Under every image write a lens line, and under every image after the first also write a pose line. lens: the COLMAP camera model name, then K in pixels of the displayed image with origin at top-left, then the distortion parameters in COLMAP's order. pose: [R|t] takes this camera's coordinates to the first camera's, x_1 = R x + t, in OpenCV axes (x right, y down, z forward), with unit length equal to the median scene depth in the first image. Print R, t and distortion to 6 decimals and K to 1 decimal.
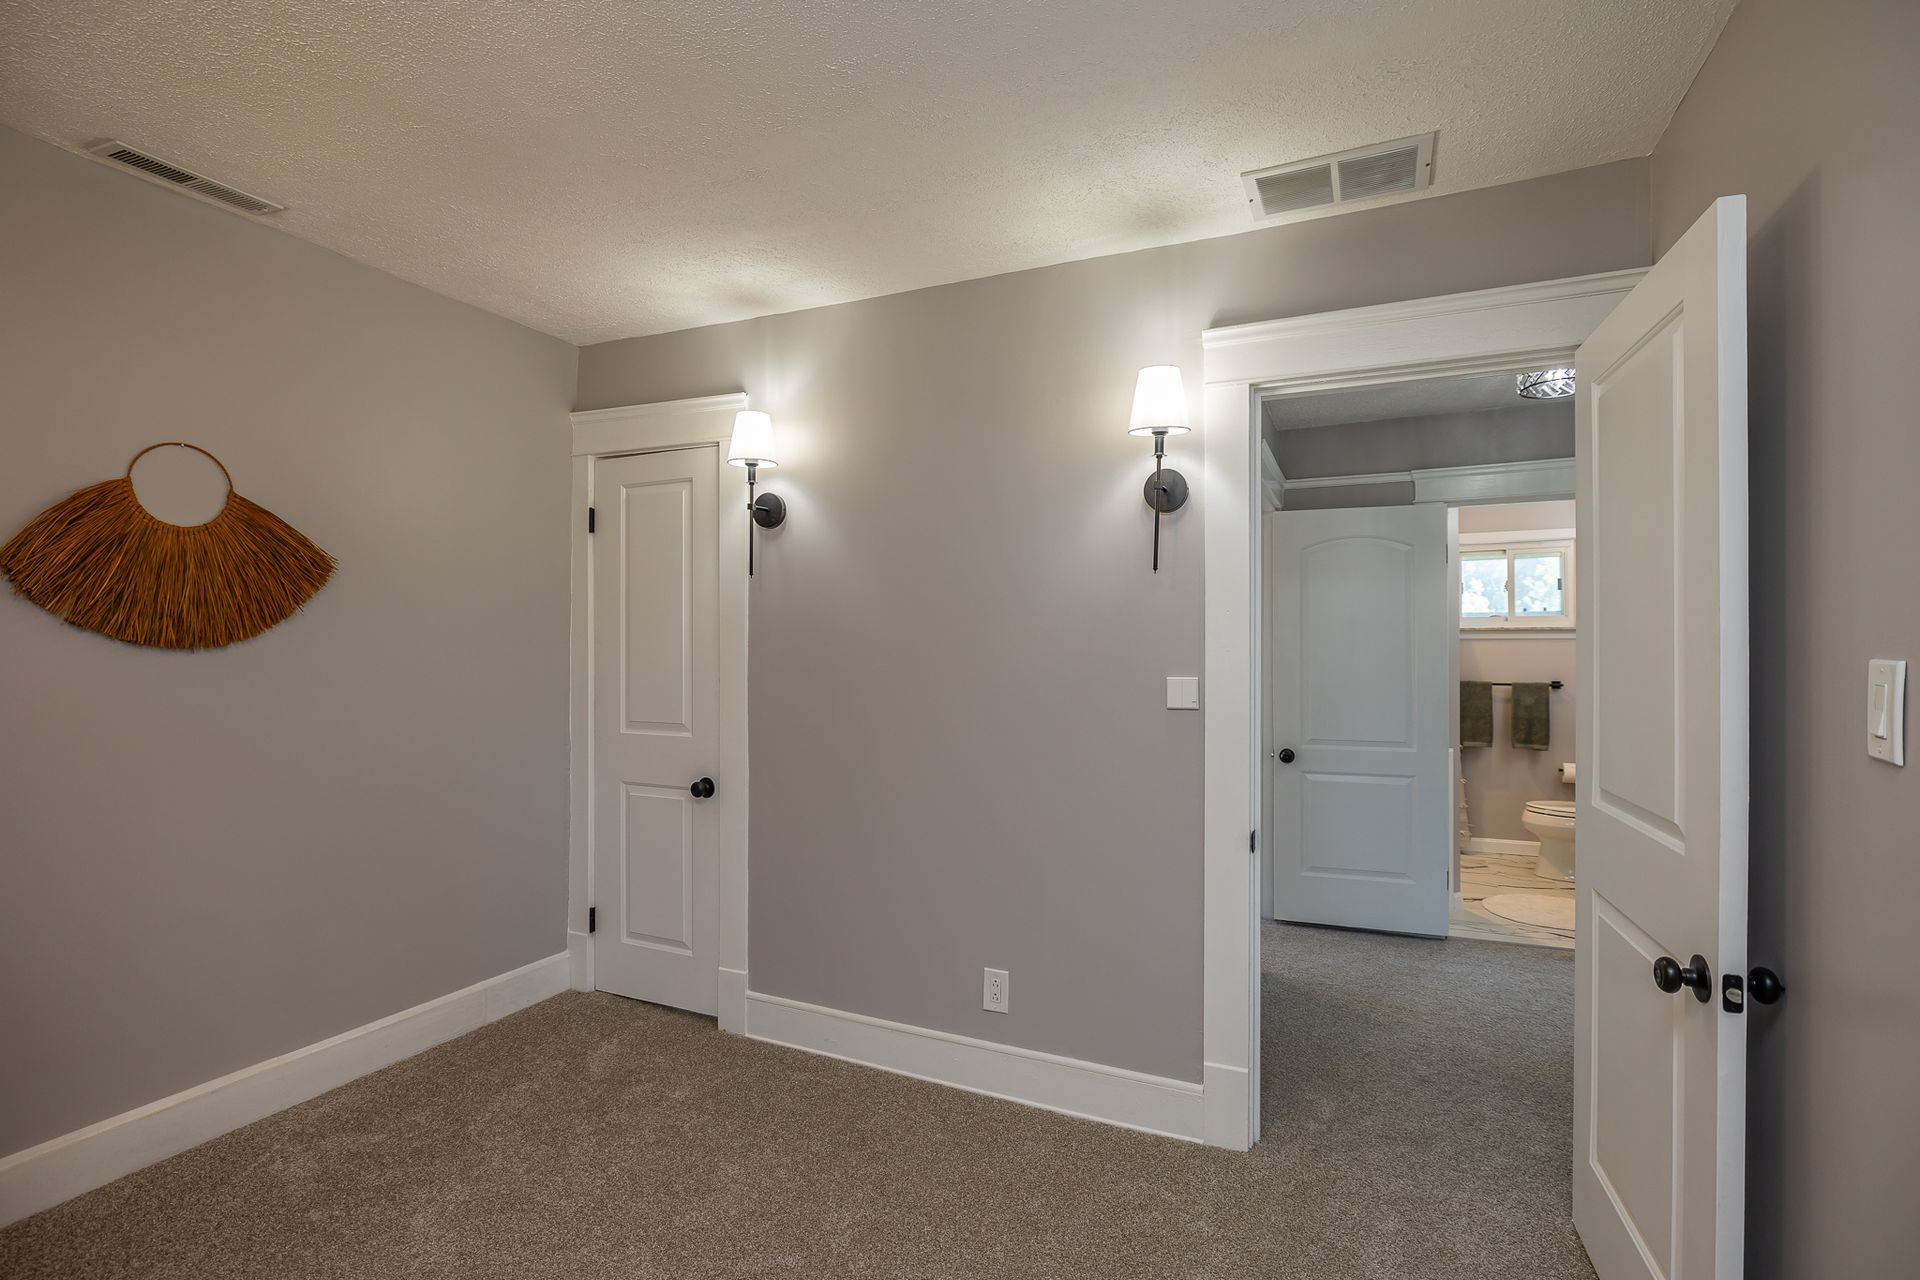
lens RADIAL K [[799.1, 0, 961.4], [0, 799.1, 639.2], [0, 0, 1]] dist [0.001619, -0.000396]
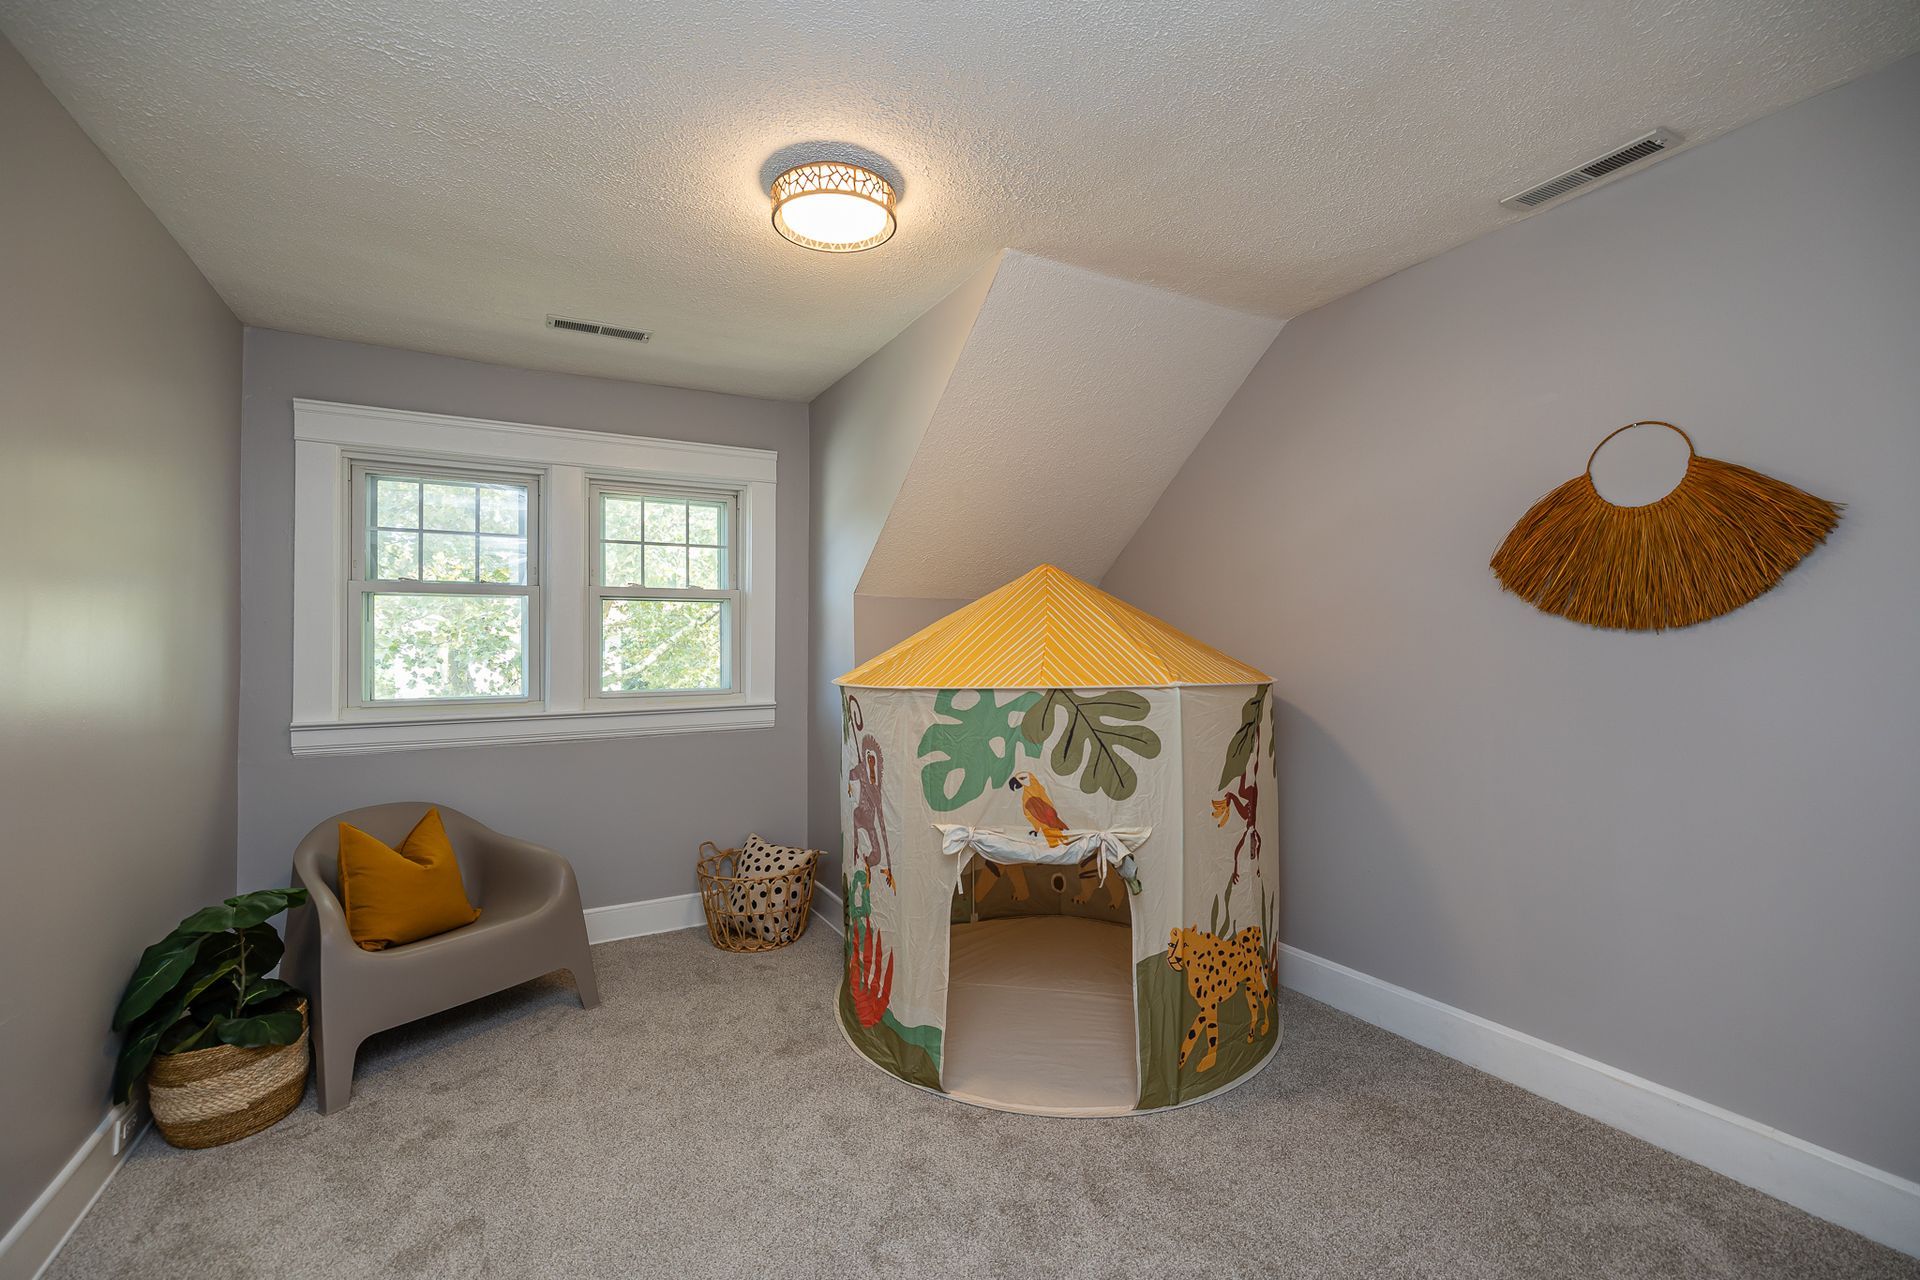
lens RADIAL K [[799.1, 0, 940.1], [0, 799.1, 634.7], [0, 0, 1]] dist [0.001619, -0.000396]
pose [[-0.602595, -0.008290, -0.798004, 0.341810], [0.008391, 0.999825, -0.016722, 0.027250], [0.798003, -0.016772, -0.602420, 0.907962]]
